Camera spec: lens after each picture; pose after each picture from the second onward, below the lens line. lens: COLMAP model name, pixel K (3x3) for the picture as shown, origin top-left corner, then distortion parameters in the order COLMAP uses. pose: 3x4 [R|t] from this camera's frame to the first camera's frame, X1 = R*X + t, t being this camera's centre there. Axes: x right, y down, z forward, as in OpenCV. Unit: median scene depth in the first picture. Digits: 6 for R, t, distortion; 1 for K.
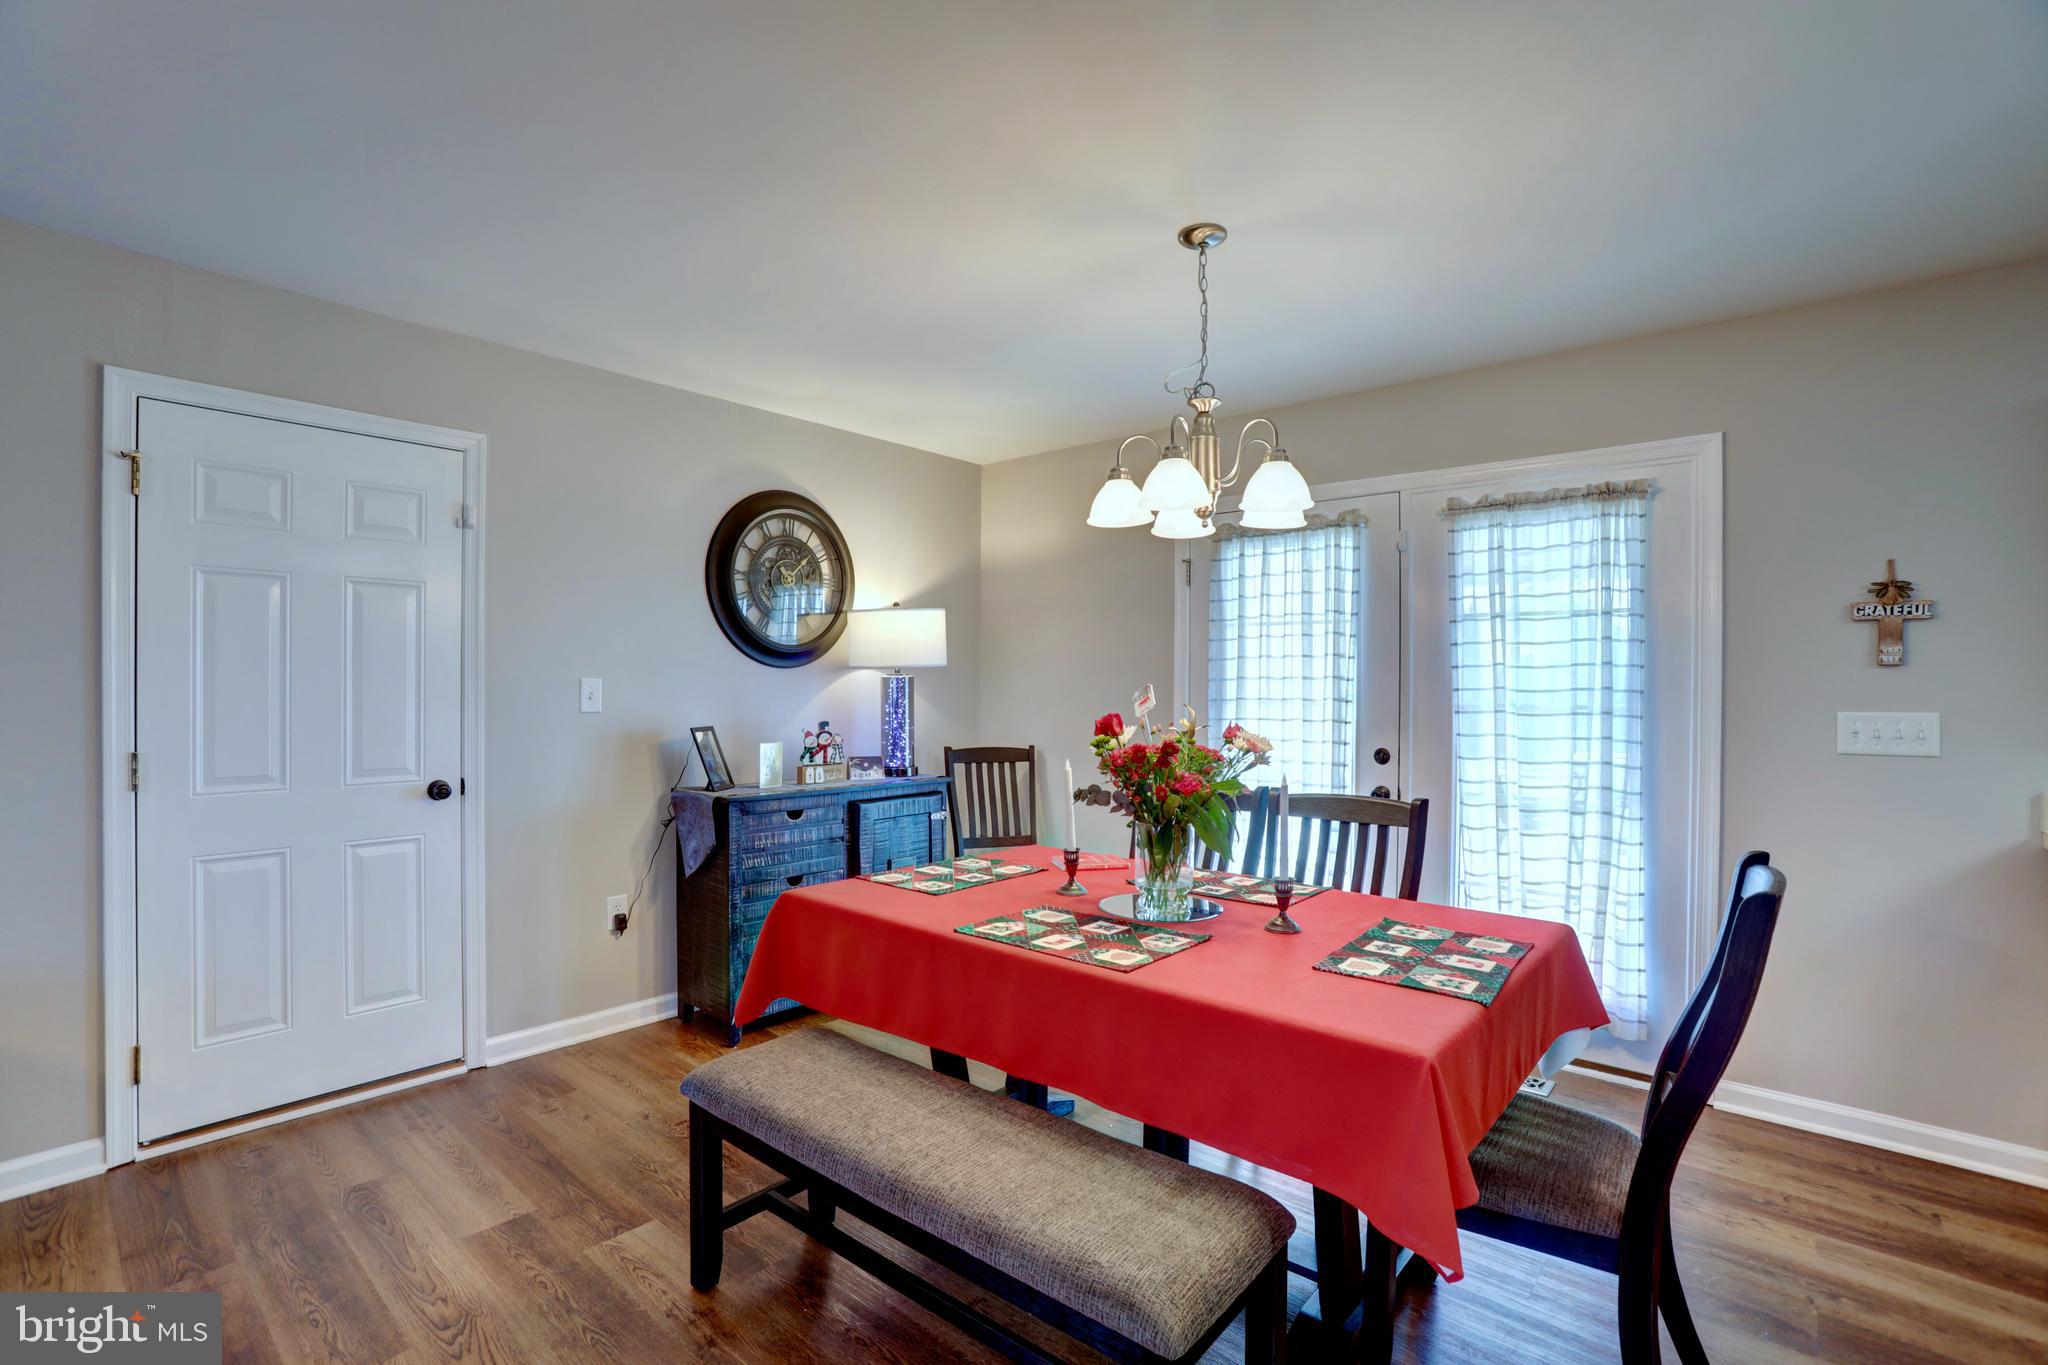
lens RADIAL K [[946.1, 0, 1009.5], [0, 946.1, 684.3], [0, 0, 1]] dist [-0.083715, 0.028676]
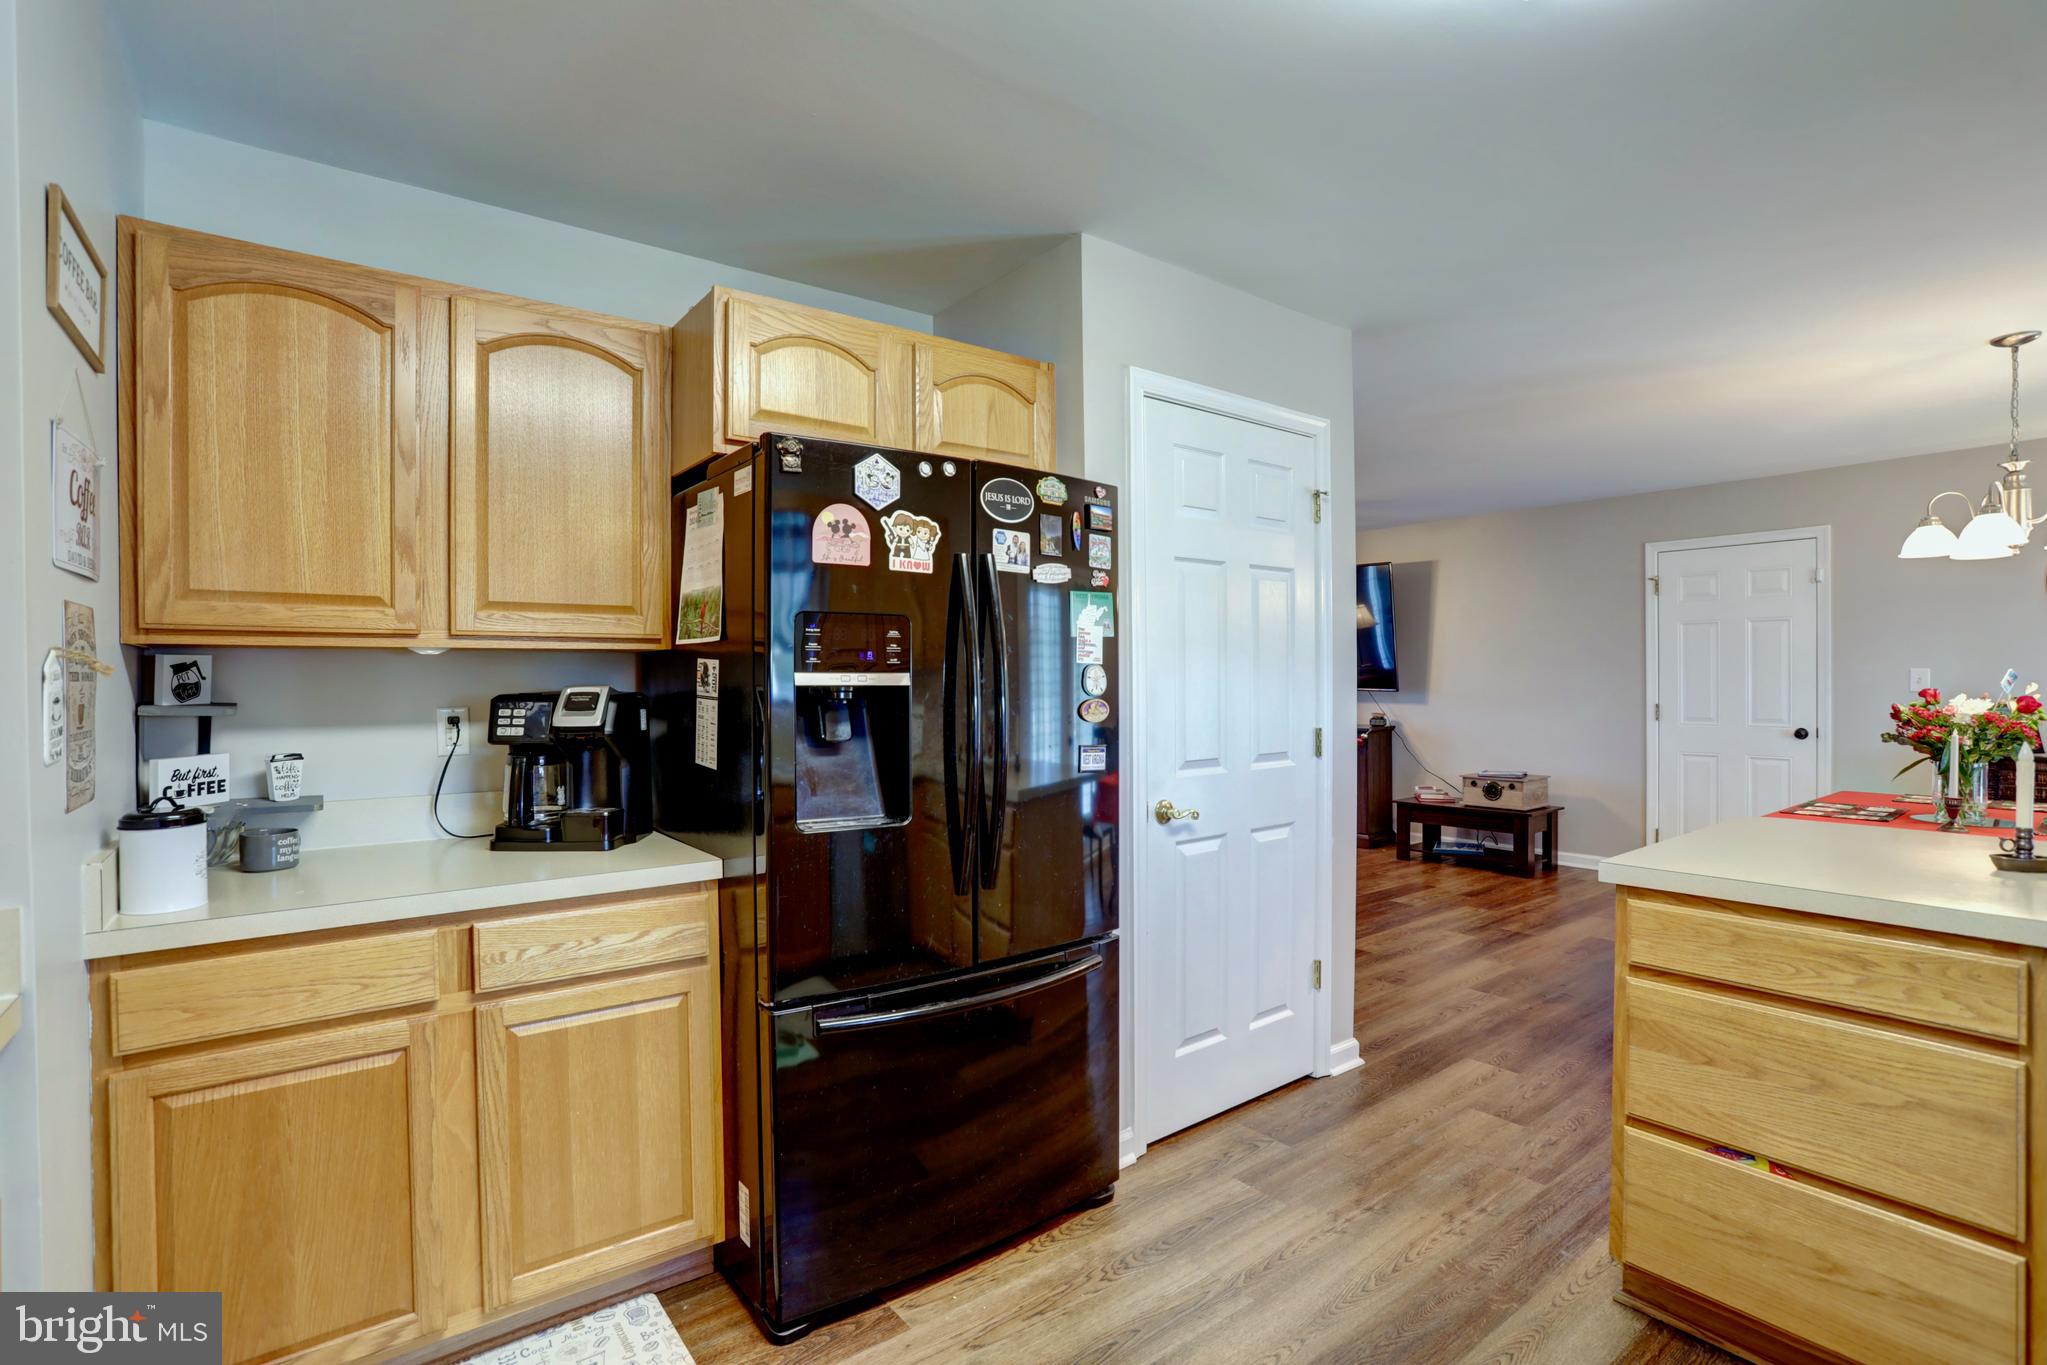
lens RADIAL K [[942.6, 0, 1012.8], [0, 942.6, 687.5], [0, 0, 1]] dist [-0.063081, 0.027279]
pose [[-0.208305, 0.003536, -0.978058, 1.367265], [0.003773, 0.999989, 0.002812, 0.014365], [0.978057, -0.003104, -0.208316, -0.124711]]
